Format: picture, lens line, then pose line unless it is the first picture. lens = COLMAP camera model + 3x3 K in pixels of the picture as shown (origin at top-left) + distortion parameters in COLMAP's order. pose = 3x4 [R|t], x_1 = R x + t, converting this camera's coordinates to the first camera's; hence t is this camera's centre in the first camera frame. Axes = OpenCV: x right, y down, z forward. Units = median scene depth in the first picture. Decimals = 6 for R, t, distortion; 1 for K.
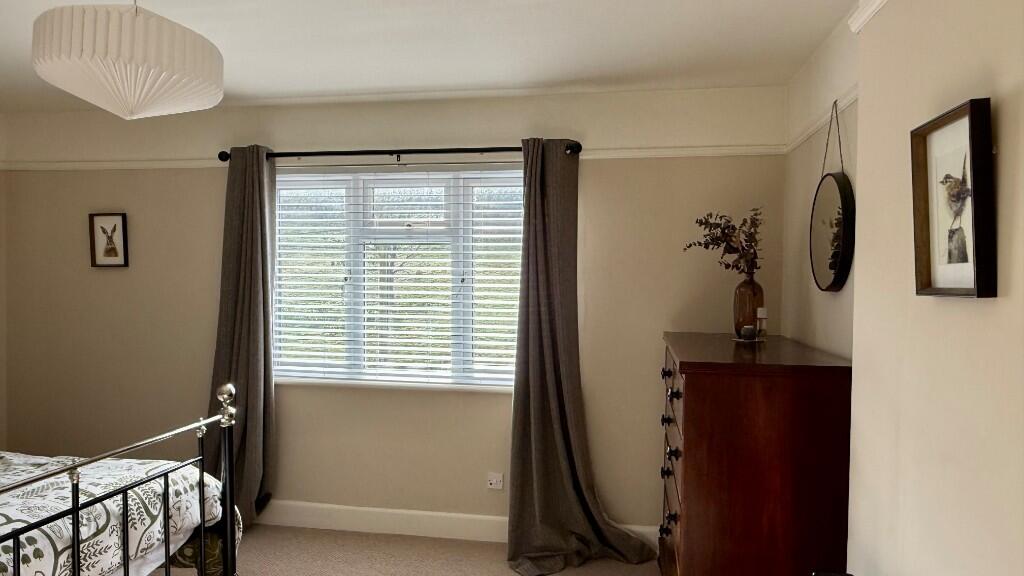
lens RADIAL K [[671.1, 0, 511.4], [0, 671.1, 287.0], [0, 0, 1]] dist [0.001520, 0.000132]
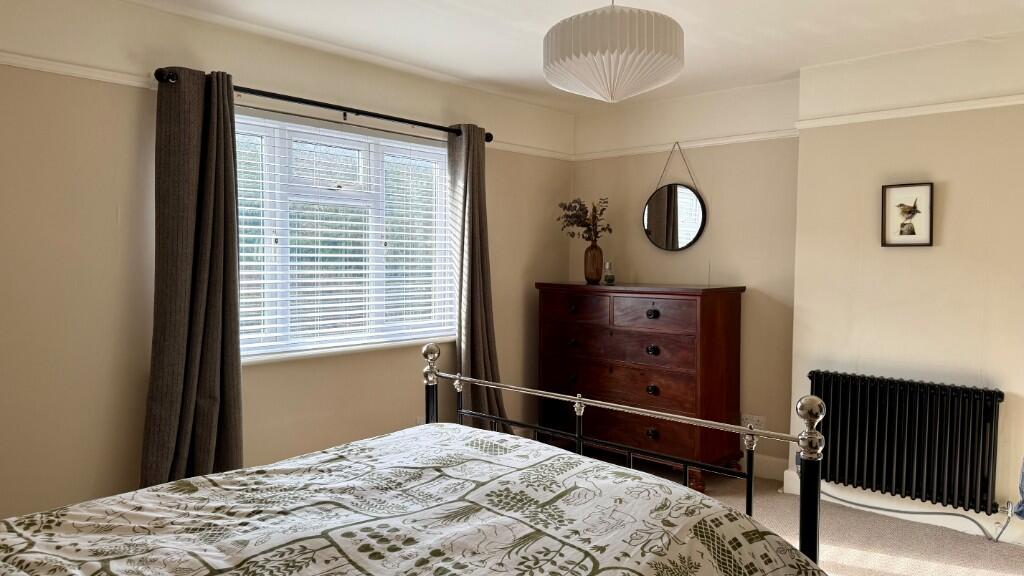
lens RADIAL K [[708.9, 0, 511.9], [0, 708.9, 286.9], [0, 0, 1]] dist [0.008920, 0.002623]
pose [[0.528120, -0.038086, 0.848315, -1.013223], [0.011150, 0.999219, 0.037919, 0.019173], [-0.849096, -0.010567, 0.528132, 0.282072]]
